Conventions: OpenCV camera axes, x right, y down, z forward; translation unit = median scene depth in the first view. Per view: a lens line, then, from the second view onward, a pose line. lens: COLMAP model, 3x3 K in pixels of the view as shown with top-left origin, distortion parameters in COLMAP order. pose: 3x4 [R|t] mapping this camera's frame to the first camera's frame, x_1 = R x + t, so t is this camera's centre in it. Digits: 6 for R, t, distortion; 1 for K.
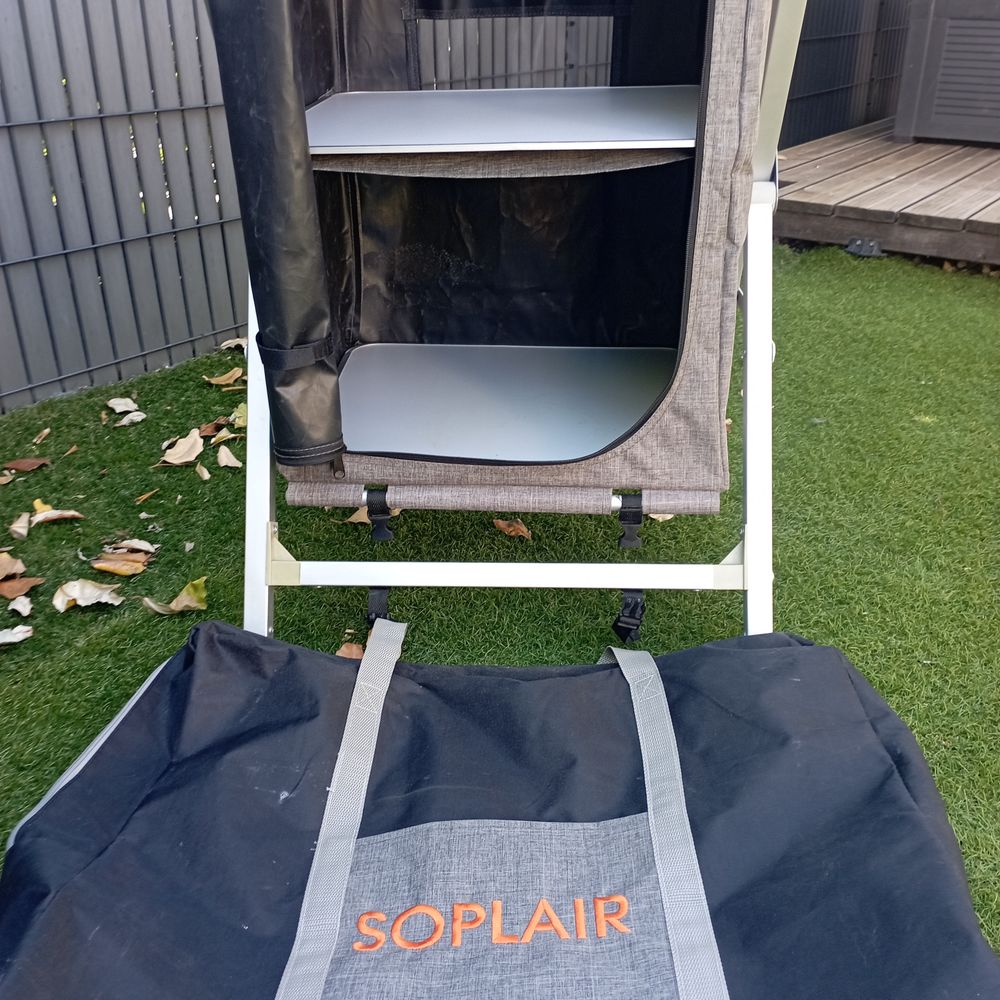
lens RADIAL K [[831.9, 0, 502.2], [0, 831.9, 499.0], [0, 0, 1]] dist [0.055624, -0.047971]
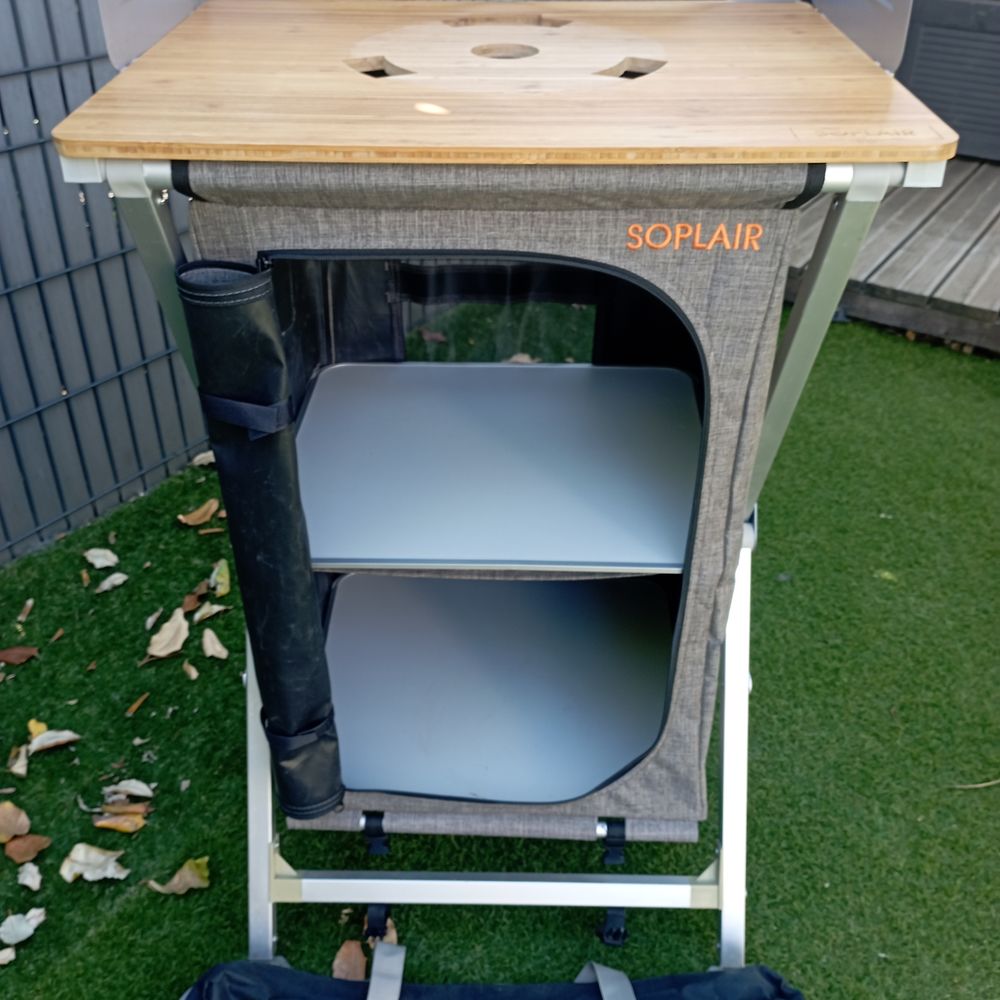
lens RADIAL K [[831.9, 0, 481.7], [0, 831.9, 490.7], [0, 0, 1]] dist [0.055624, -0.047971]
pose [[0.999599, -0.006344, 0.027597, -0.034742], [0.003812, 0.995856, 0.090868, -0.435352], [-0.028059, -0.090726, 0.995480, -0.017348]]
